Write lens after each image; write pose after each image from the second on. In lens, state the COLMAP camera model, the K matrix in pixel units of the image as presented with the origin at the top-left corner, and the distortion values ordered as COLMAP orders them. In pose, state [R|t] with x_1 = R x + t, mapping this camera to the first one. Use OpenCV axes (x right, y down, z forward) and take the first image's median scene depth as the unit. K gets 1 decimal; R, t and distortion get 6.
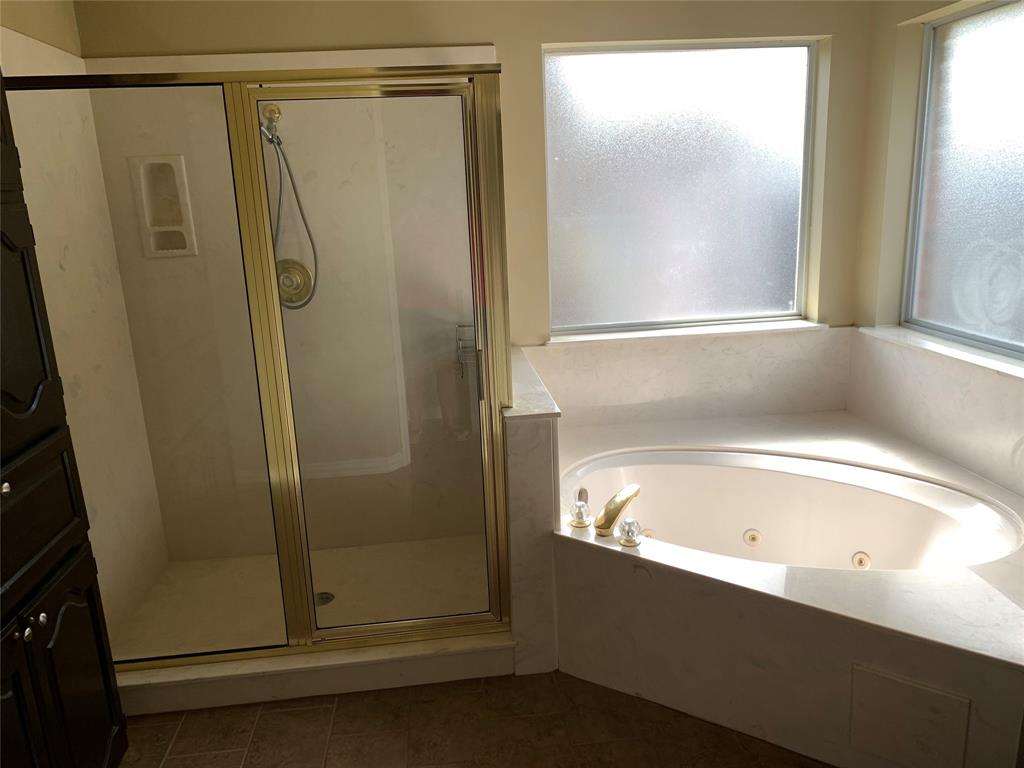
lens RADIAL K [[784.7, 0, 510.2], [0, 784.7, 384.9], [0, 0, 1]] dist [0.022781, -0.025006]
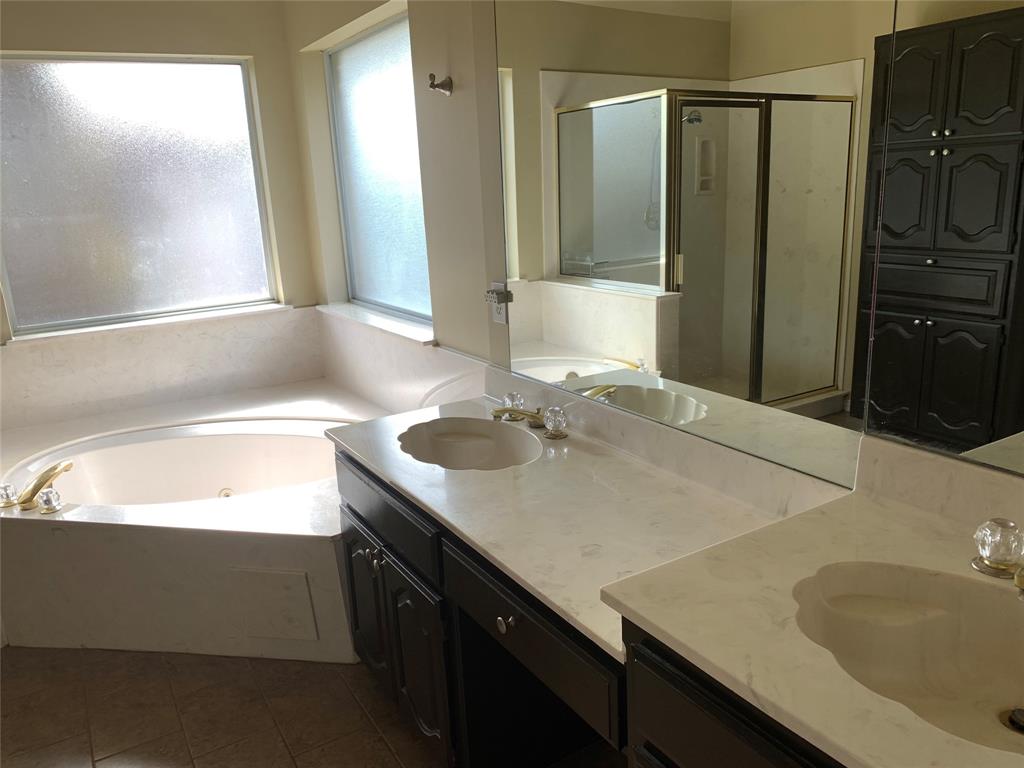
lens RADIAL K [[784.7, 0, 512.8], [0, 784.7, 386.6], [0, 0, 1]] dist [0.022781, -0.025006]
pose [[0.908661, -0.113471, 0.401821, 0.225223], [0.114672, 0.993178, 0.021150, 0.056722], [-0.401480, 0.026860, 0.915474, -0.195559]]
